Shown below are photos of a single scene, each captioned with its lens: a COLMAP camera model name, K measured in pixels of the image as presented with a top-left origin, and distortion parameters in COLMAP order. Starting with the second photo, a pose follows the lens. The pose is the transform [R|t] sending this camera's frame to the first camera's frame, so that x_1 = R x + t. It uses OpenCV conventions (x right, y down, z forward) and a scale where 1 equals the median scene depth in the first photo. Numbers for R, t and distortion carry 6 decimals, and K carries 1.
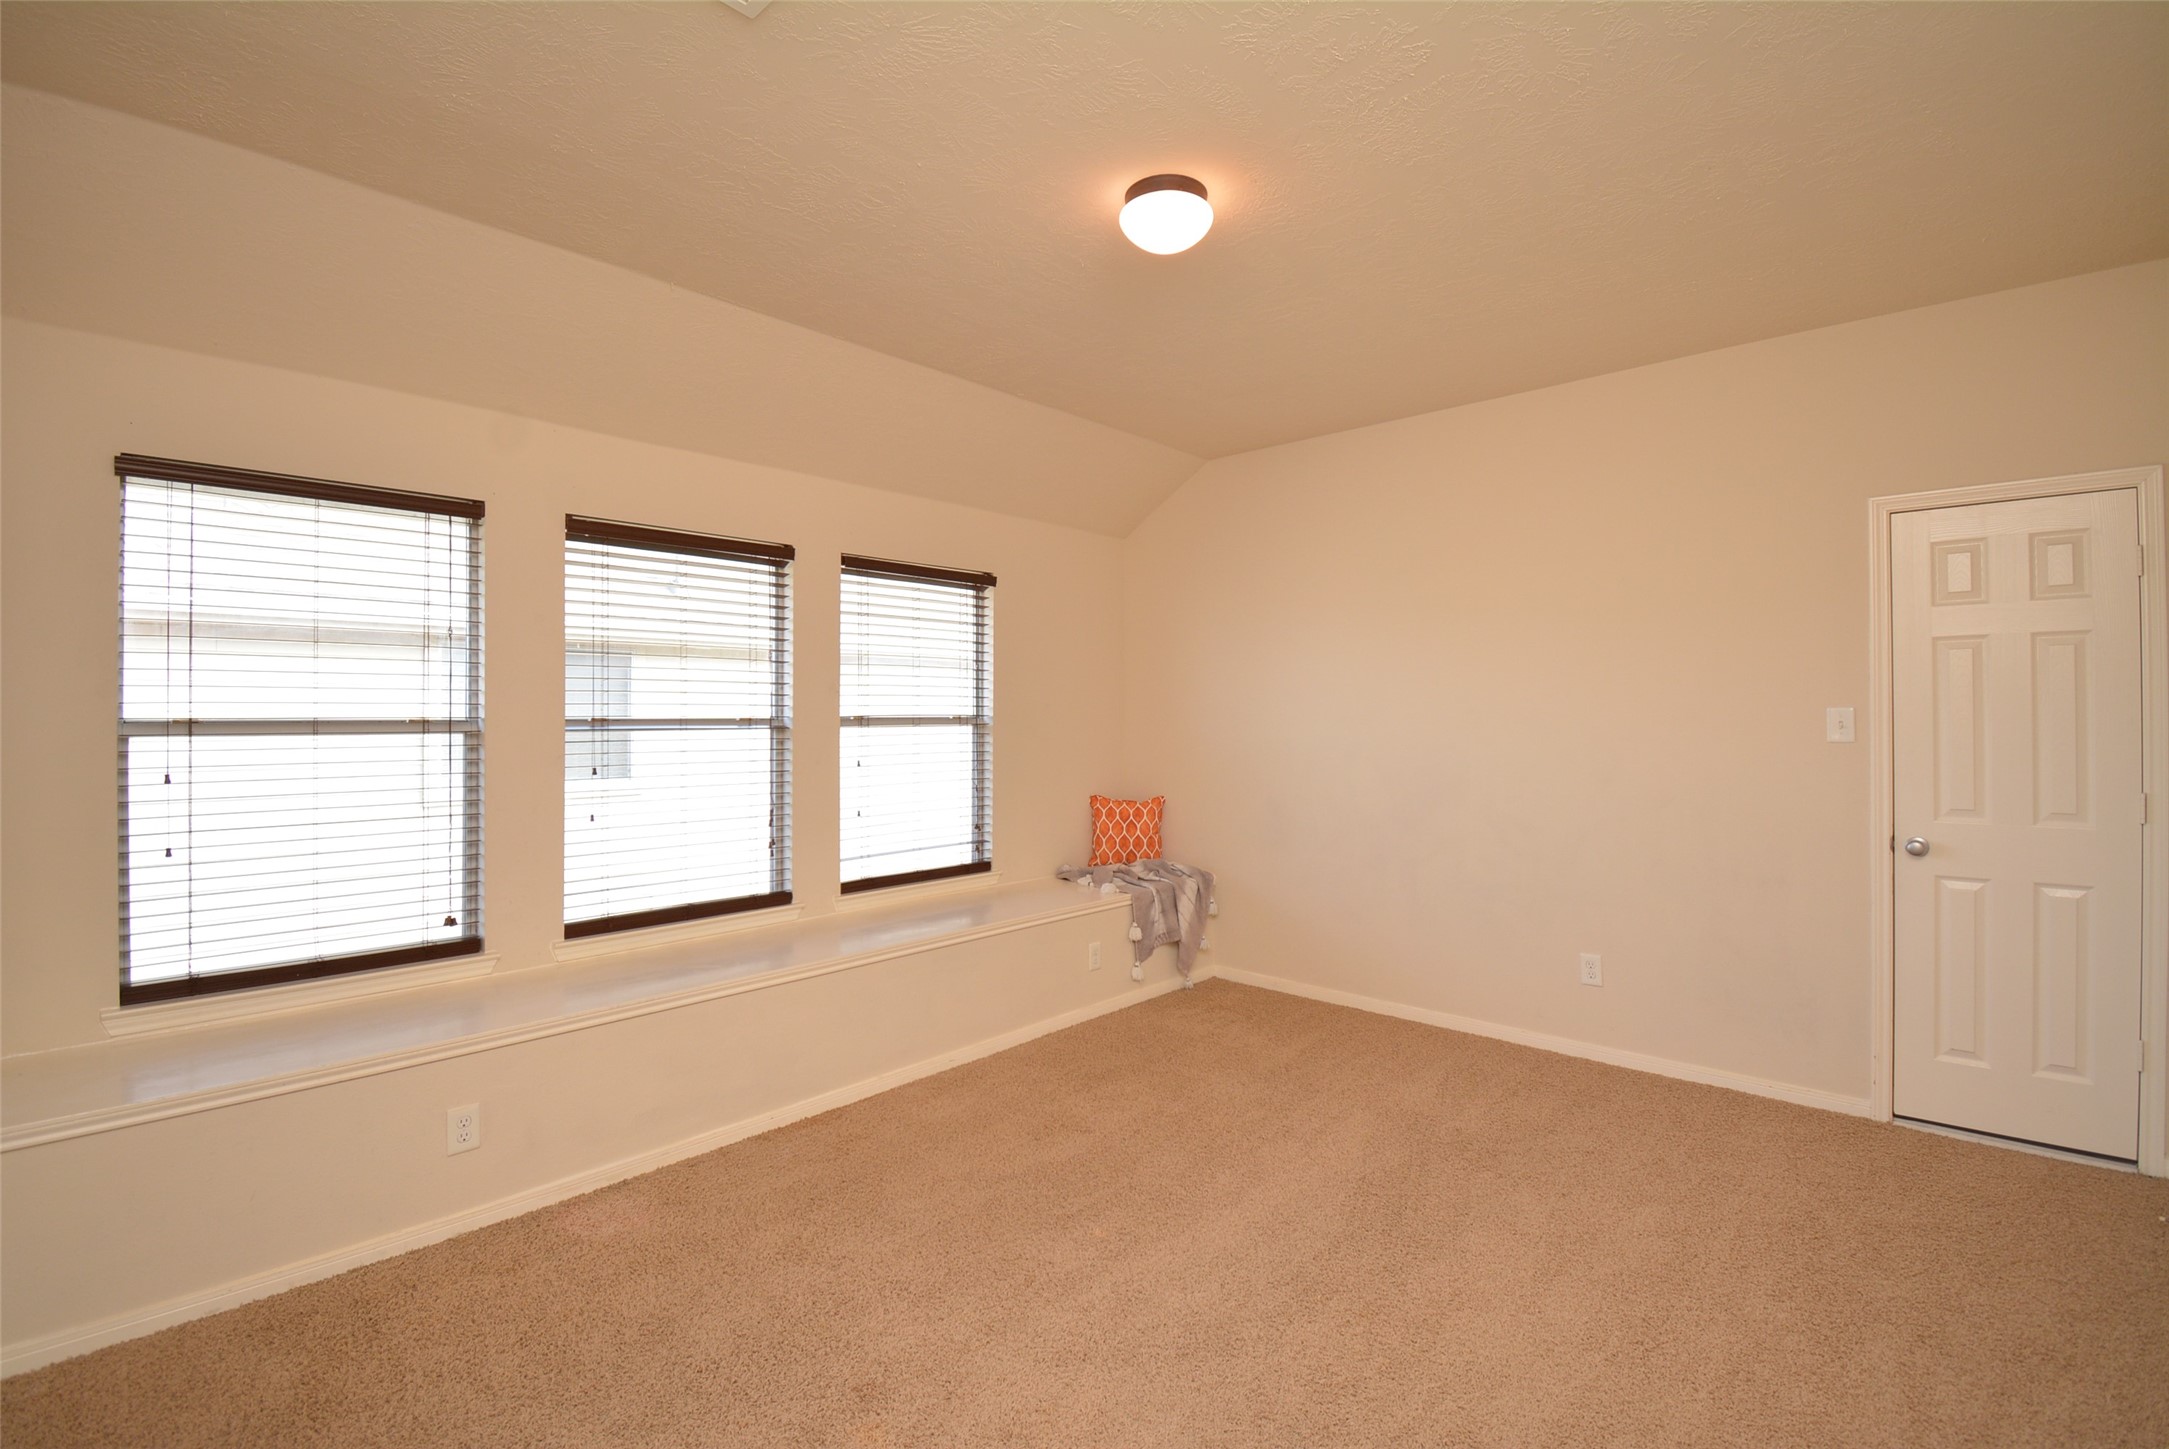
lens RADIAL K [[932.5, 0, 1113.0], [0, 932.5, 710.3], [0, 0, 1]] dist [-0.000200, -0.017526]
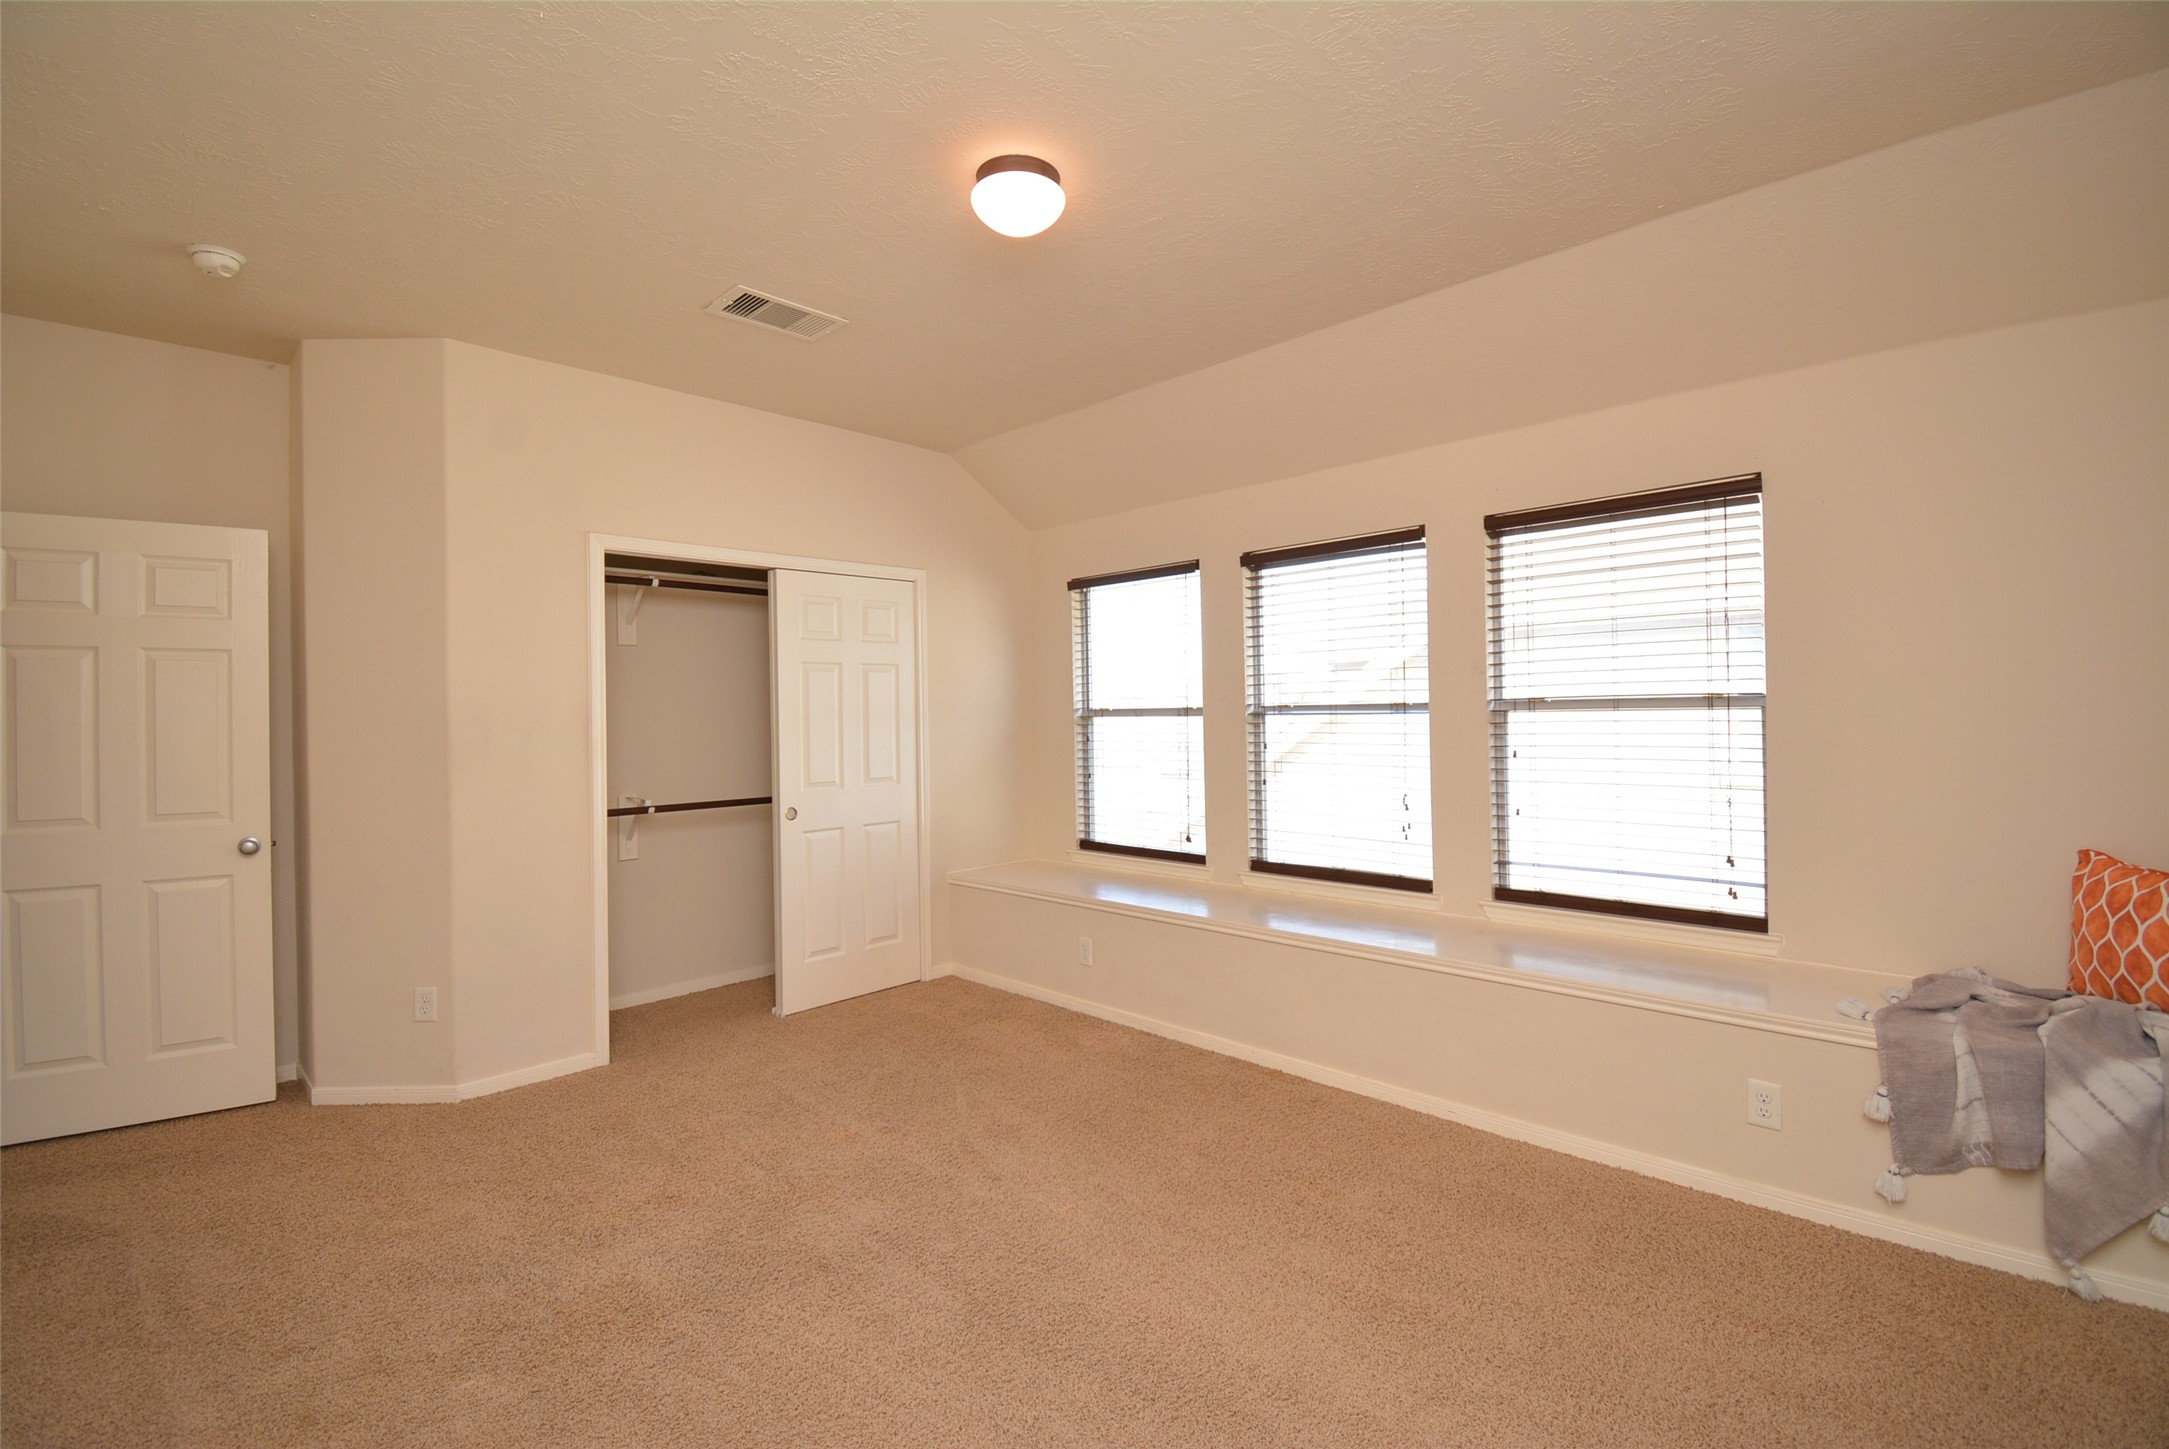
lens RADIAL K [[932.5, 0, 1113.0], [0, 932.5, 710.3], [0, 0, 1]] dist [-0.000200, -0.017526]
pose [[0.000415, 0.007250, -0.999974, 0.534013], [0.027666, 0.999591, 0.007258, 0.000311], [0.999617, -0.027669, 0.000214, 0.569339]]
